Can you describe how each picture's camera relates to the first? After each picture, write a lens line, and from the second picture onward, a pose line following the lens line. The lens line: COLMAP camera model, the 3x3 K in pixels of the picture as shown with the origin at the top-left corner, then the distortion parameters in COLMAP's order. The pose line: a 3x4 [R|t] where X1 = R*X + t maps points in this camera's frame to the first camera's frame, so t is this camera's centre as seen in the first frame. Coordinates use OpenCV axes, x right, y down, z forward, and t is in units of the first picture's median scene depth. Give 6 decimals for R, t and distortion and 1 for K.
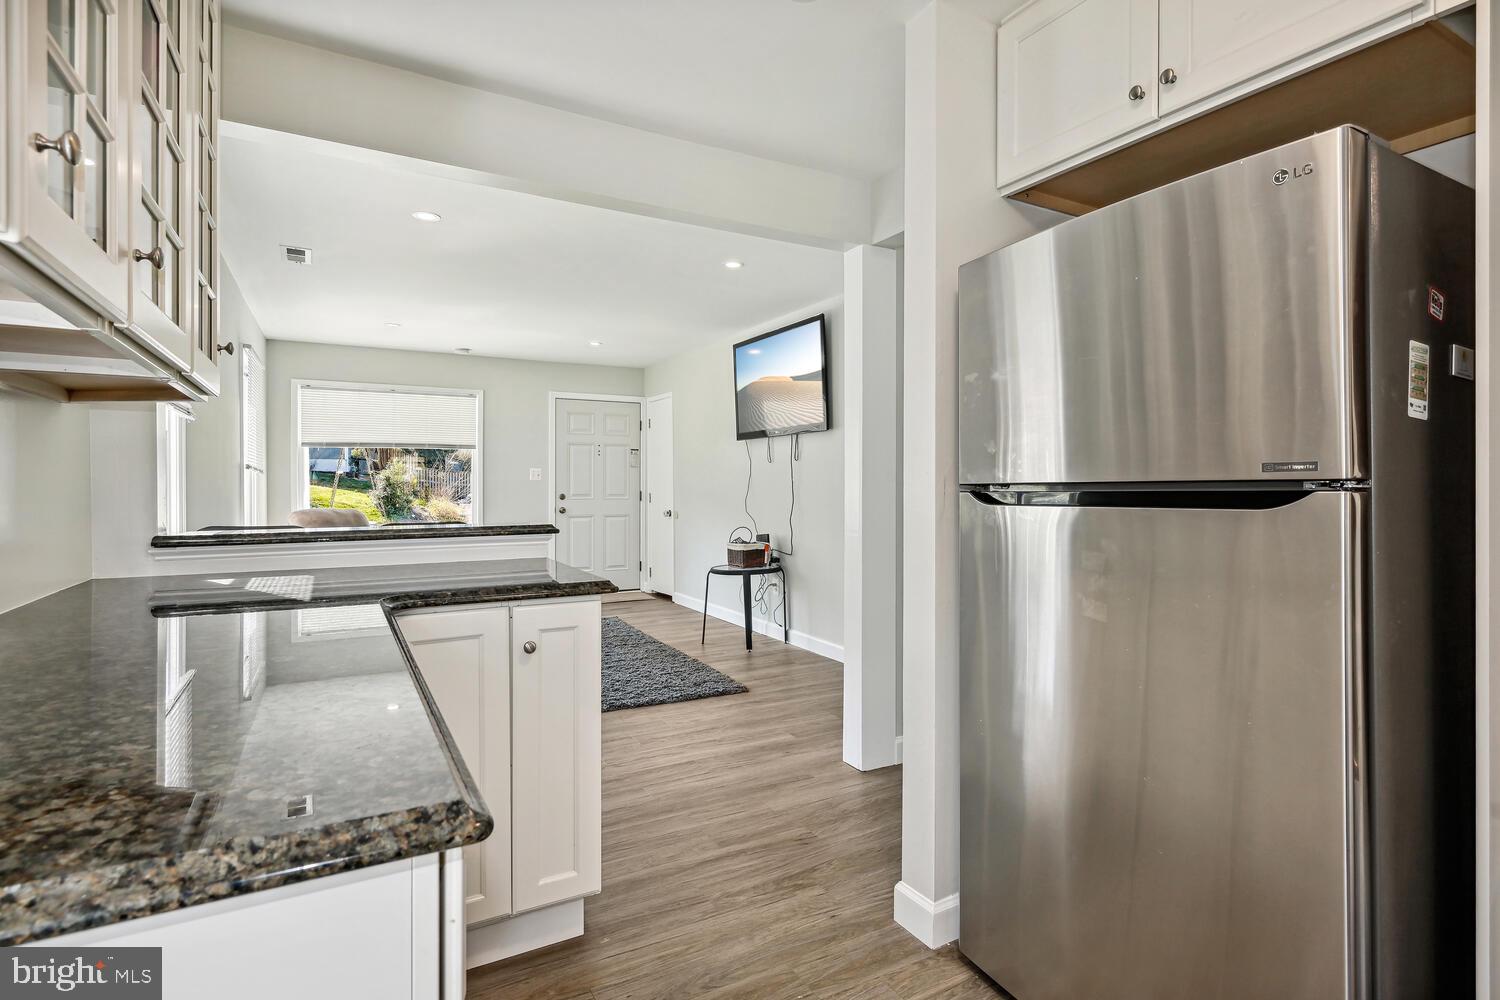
lens RADIAL K [[747.1, 0, 751.5], [0, 747.1, 483.4], [0, 0, 1]] dist [-0.000045, -0.000016]
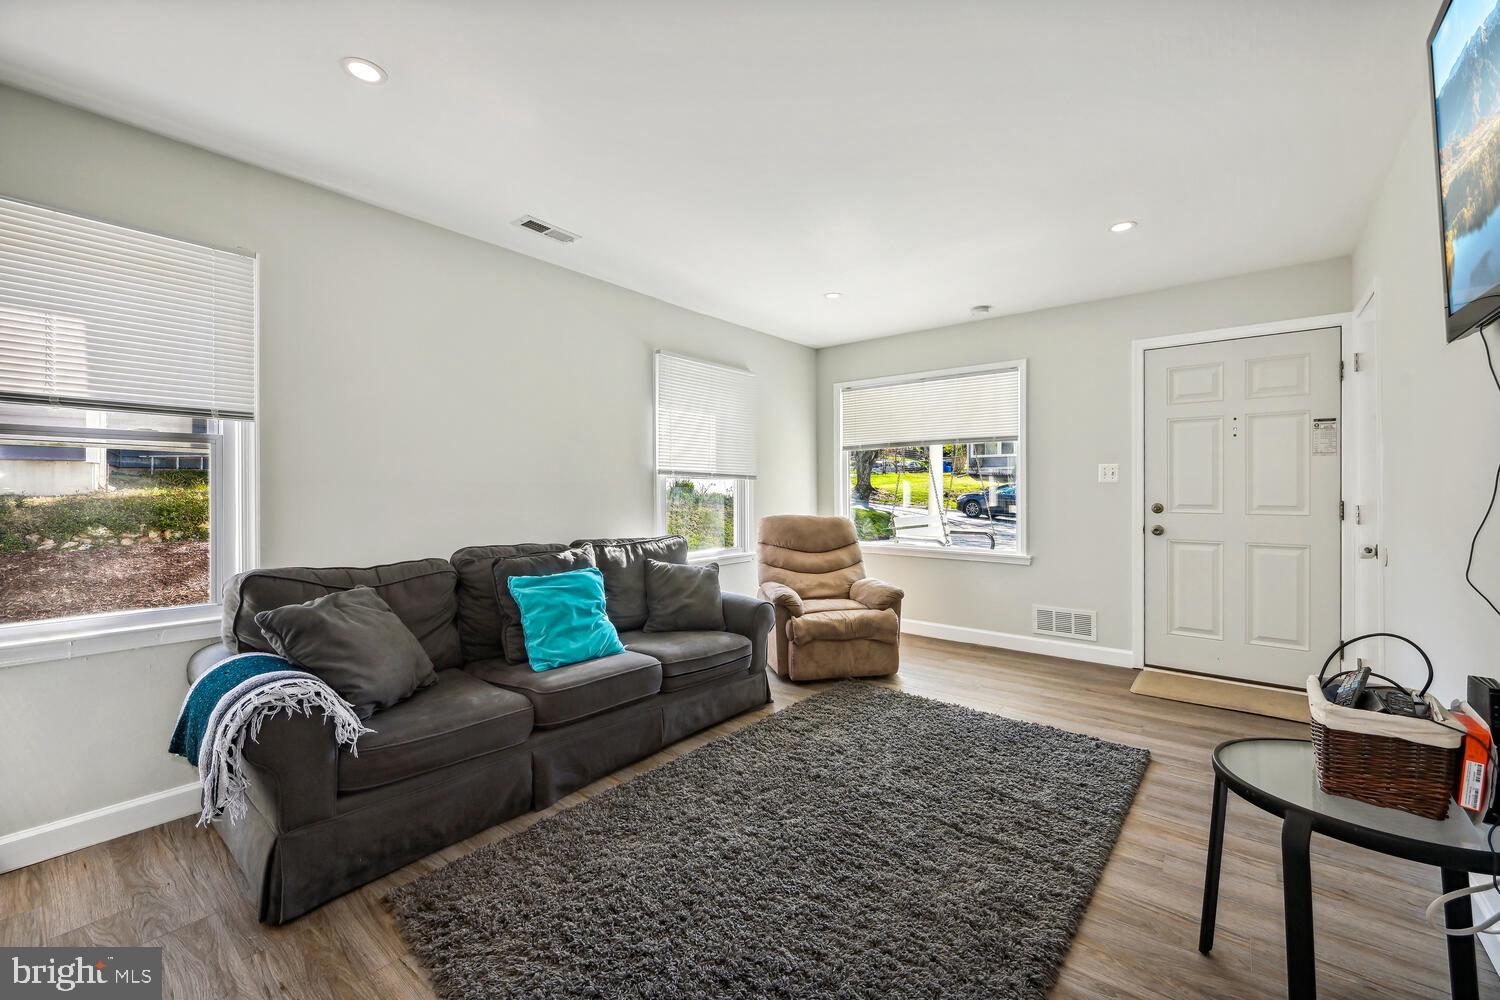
lens RADIAL K [[605.2, 0, 750.0], [0, 605.2, 500.0], [0, 0, 1]] dist [-0.000002, -0.000006]
pose [[0.371163, 0.014180, -0.928460, 0.090416], [-0.000276, 0.999885, 0.015161, 0.003778], [0.928568, -0.005371, 0.371124, 0.530552]]
